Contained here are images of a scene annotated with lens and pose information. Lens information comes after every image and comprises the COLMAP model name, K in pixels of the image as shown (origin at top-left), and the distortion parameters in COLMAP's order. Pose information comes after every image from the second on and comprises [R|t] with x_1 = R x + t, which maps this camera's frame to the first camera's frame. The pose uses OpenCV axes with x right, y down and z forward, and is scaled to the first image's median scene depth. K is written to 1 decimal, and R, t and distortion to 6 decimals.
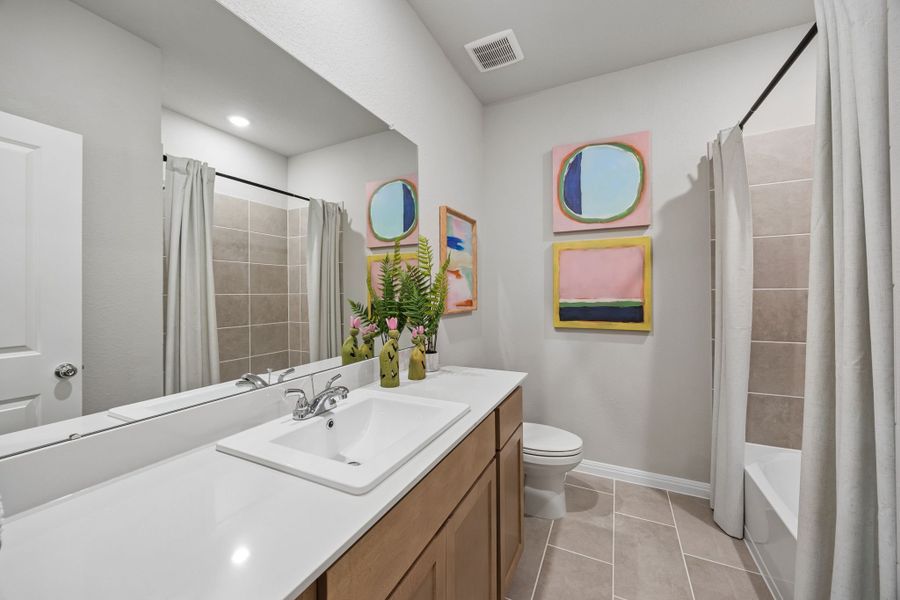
lens RADIAL K [[341.2, 0, 449.8], [0, 341.2, 298.0], [0, 0, 1]] dist [-0.004014, -0.000321]
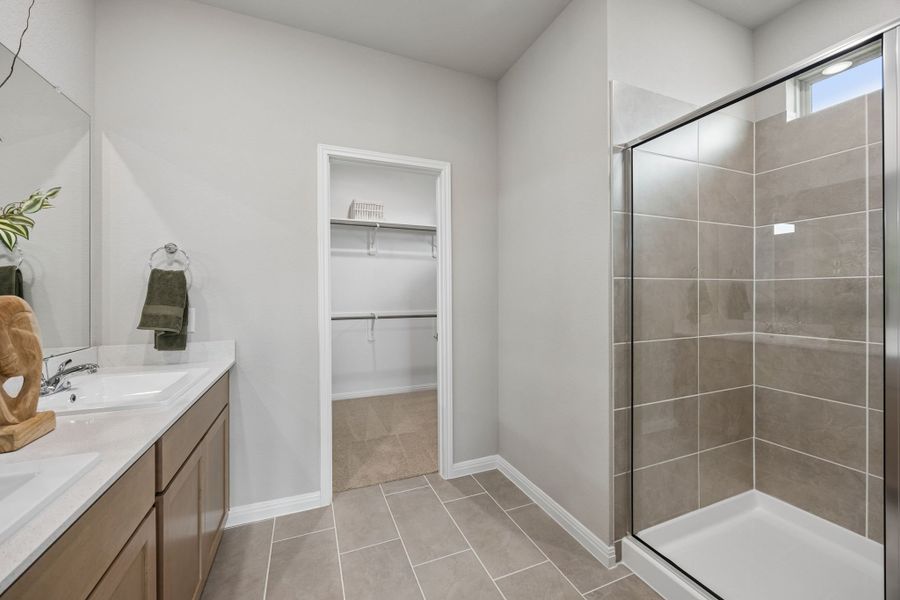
lens RADIAL K [[346.8, 0, 448.3], [0, 346.8, 291.0], [0, 0, 1]] dist [-0.003224, -0.000142]
pose [[0.665981, 0.011572, 0.745879, -0.349545], [0.005820, 0.999769, -0.020707, 0.034166], [-0.745946, 0.018131, 0.665760, -0.672028]]
